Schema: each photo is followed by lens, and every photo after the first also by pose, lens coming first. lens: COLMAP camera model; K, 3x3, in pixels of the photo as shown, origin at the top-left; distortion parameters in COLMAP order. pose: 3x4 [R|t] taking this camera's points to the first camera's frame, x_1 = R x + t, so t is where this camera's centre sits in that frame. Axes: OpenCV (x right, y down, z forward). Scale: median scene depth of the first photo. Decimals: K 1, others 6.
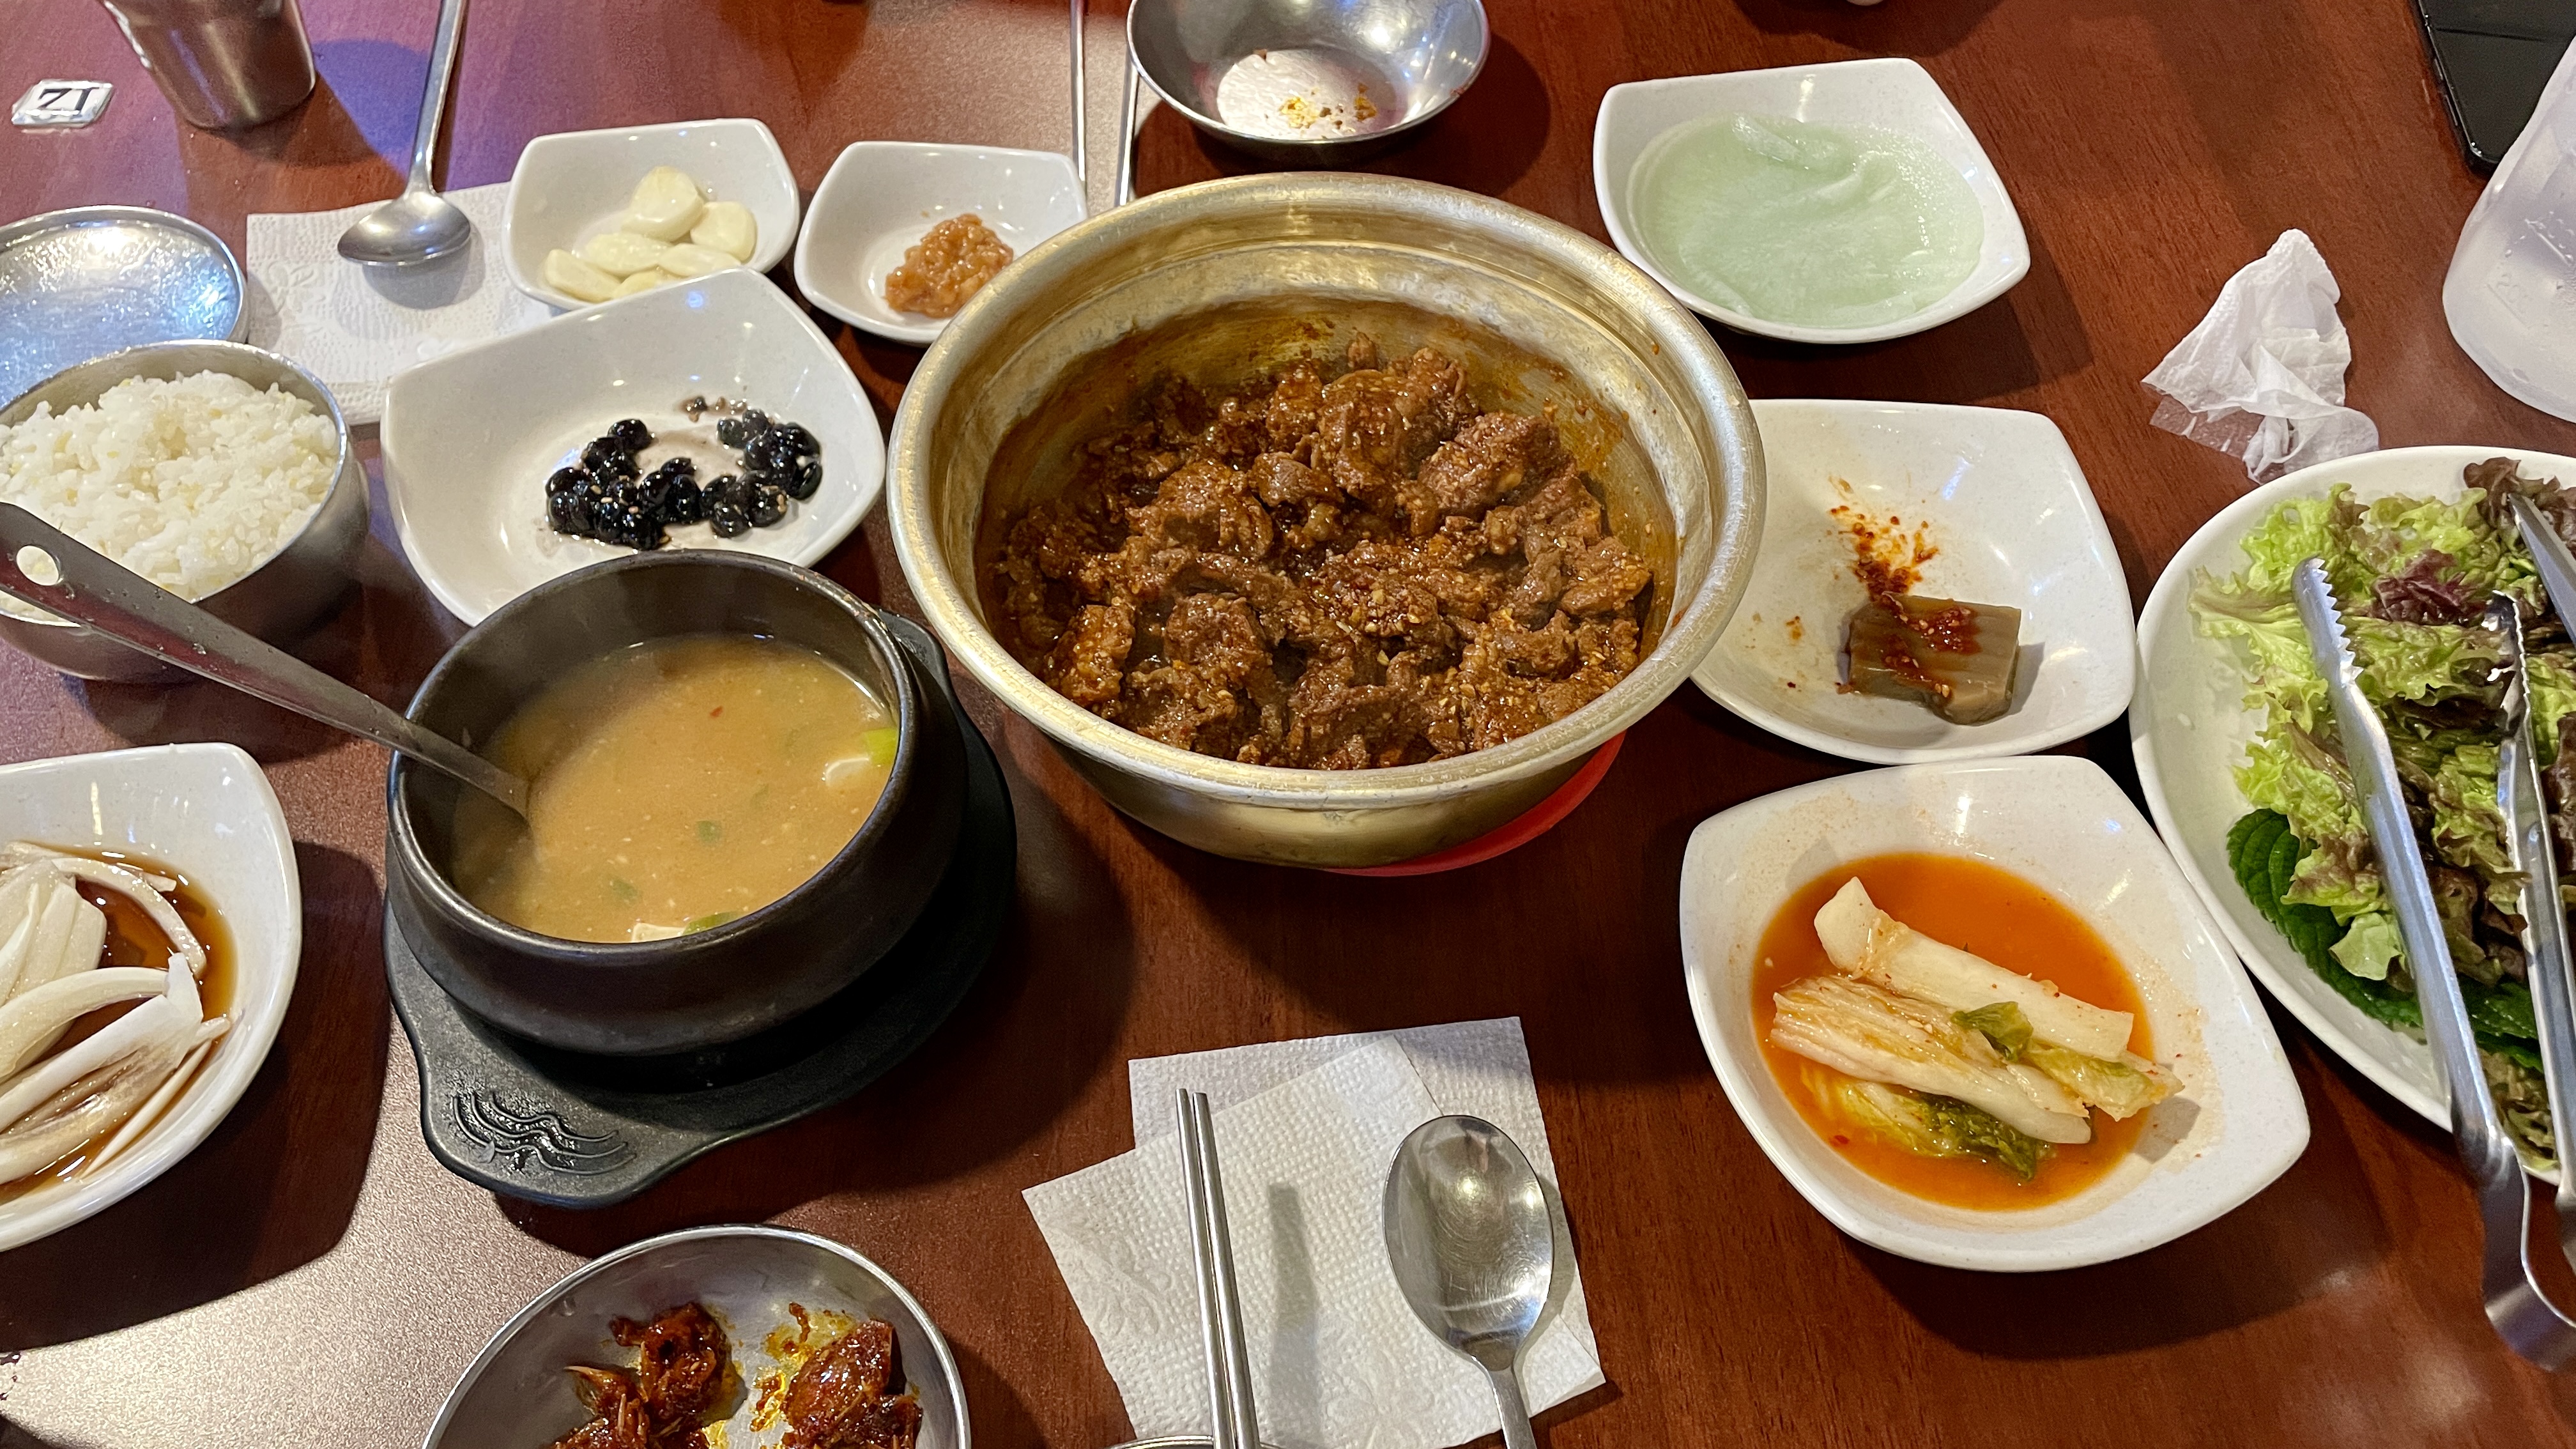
lens RADIAL K [[2366.2, 0, 1288.0], [0, 2366.2, 724.5], [0, 0, 1]] dist [0.111120, -0.312538]
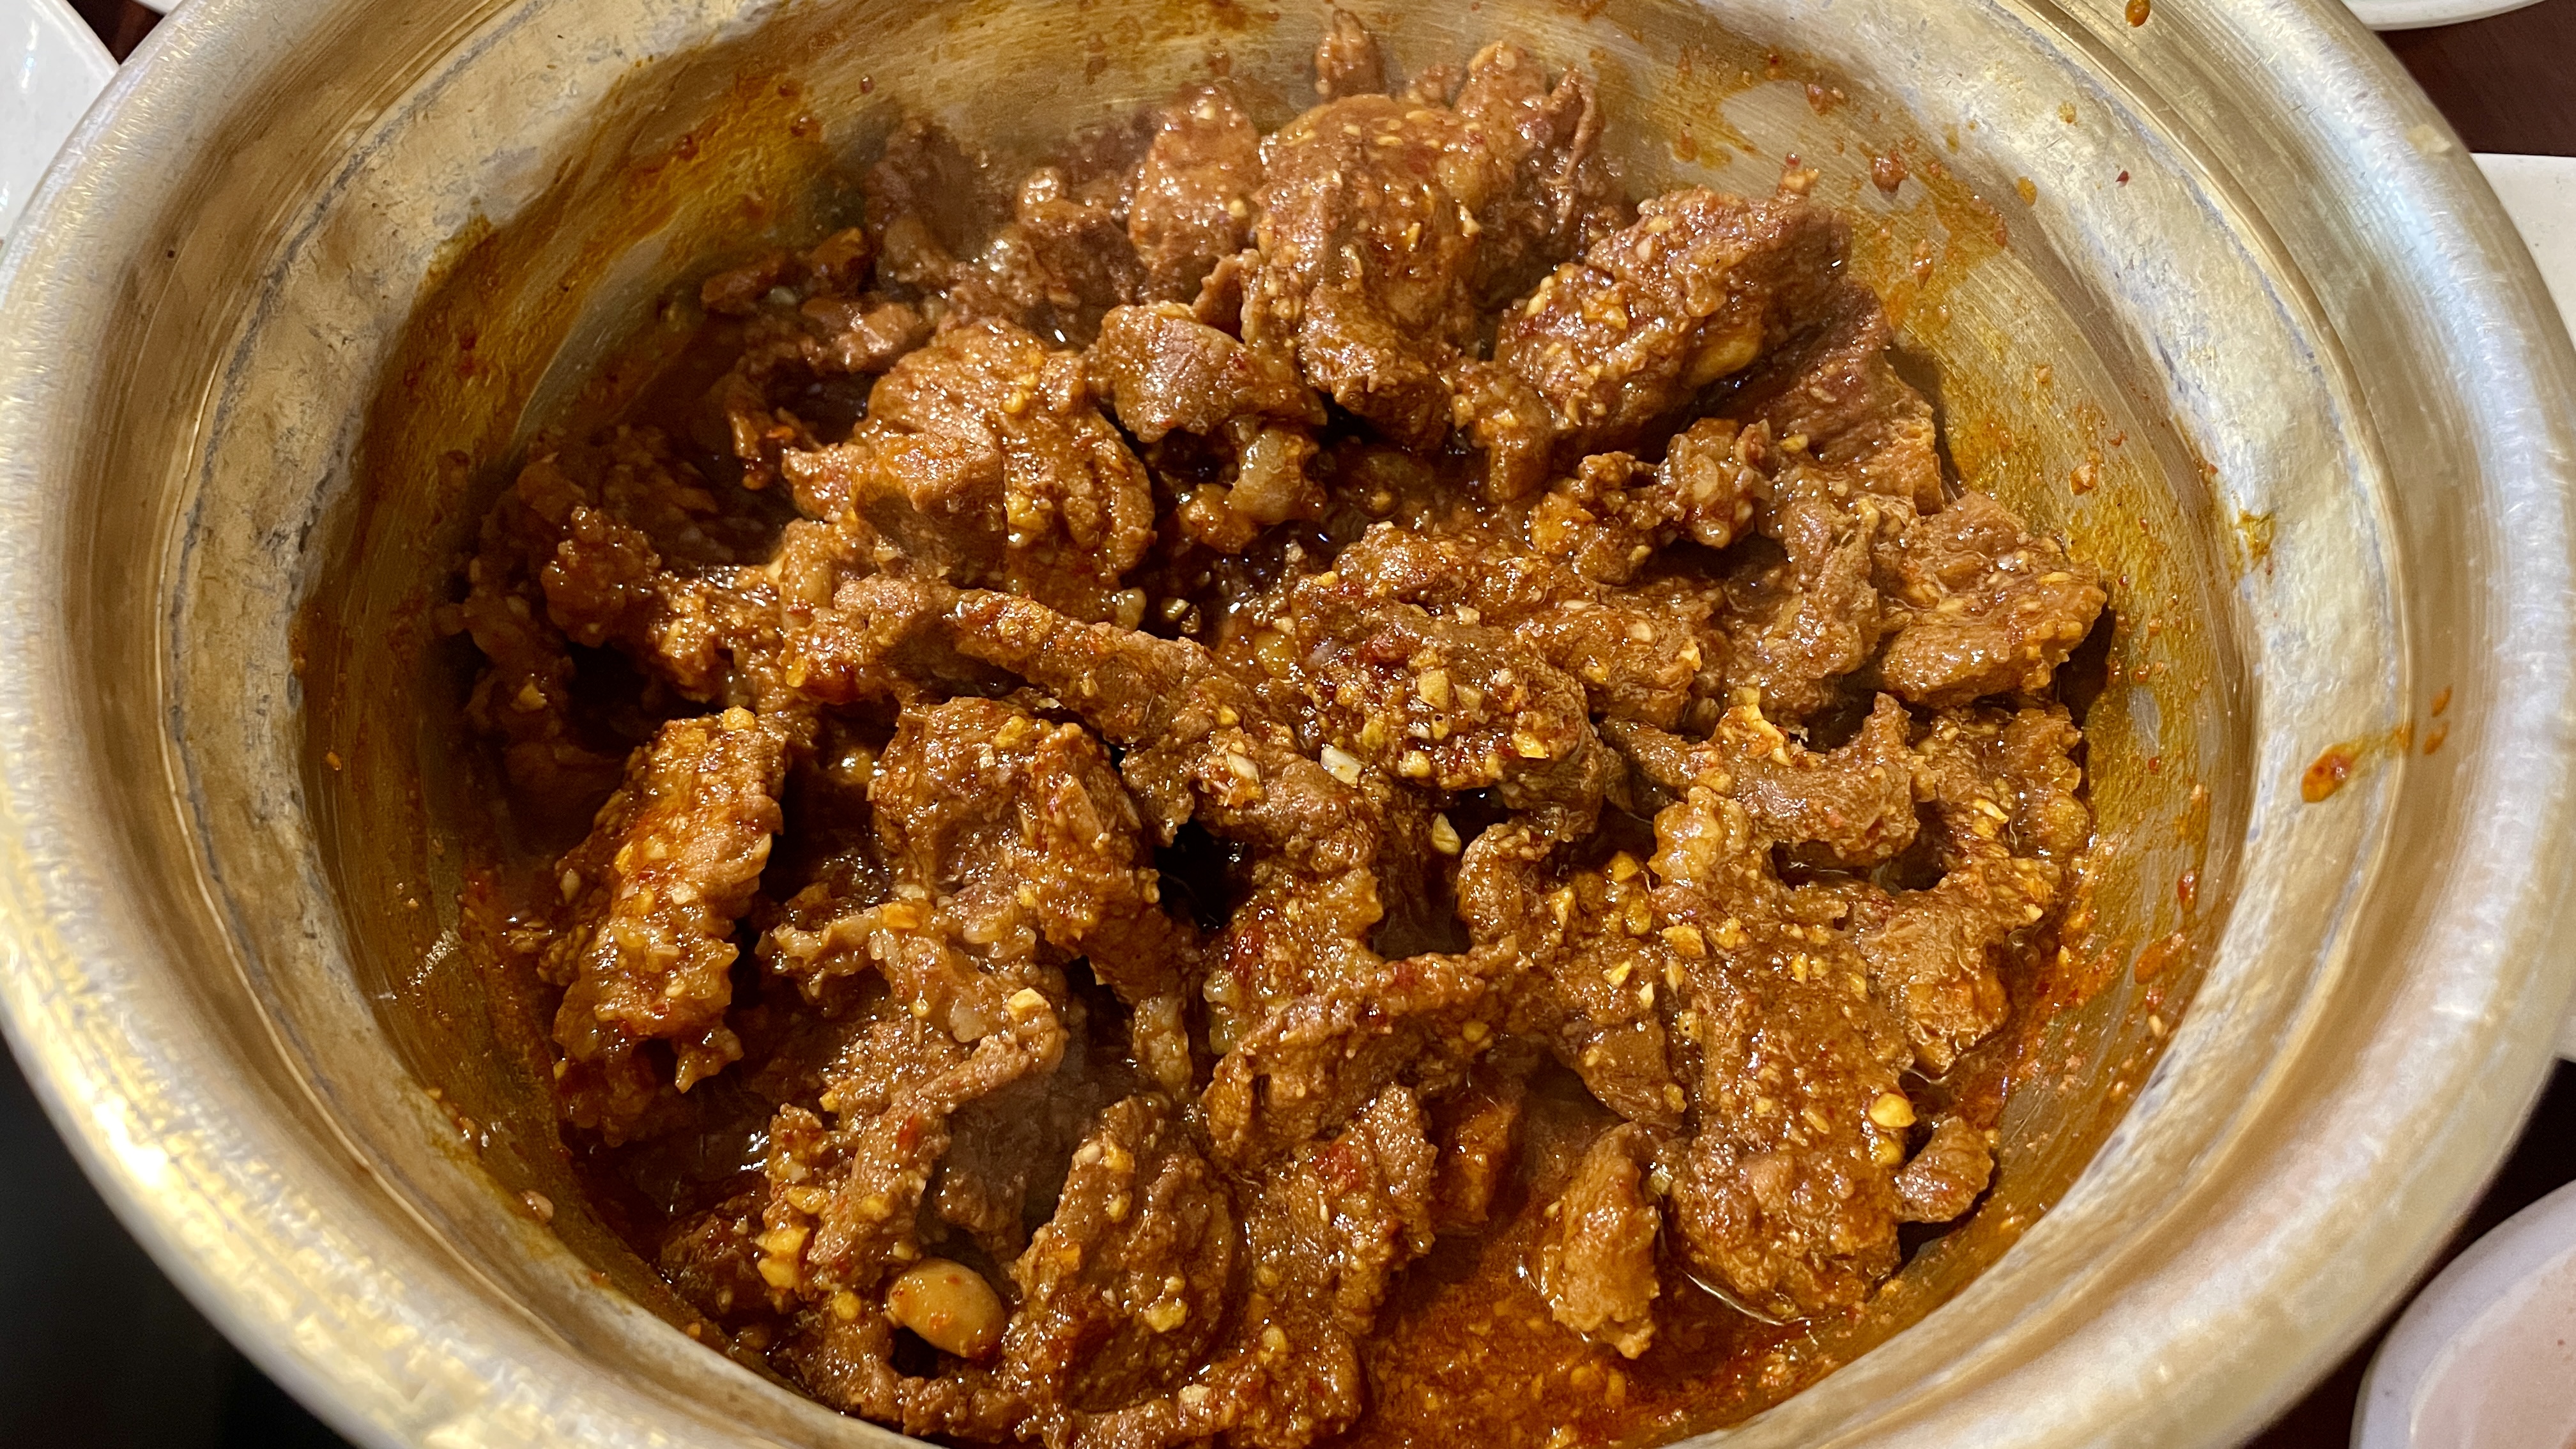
lens RADIAL K [[2366.2, 0, 1288.0], [0, 2366.2, 724.5], [0, 0, 1]] dist [0.111120, -0.312538]
pose [[0.998756, -0.028524, 0.040905, -0.000865], [0.025097, 0.996318, 0.081979, -0.076819], [-0.043093, -0.080850, 0.995794, 0.600013]]
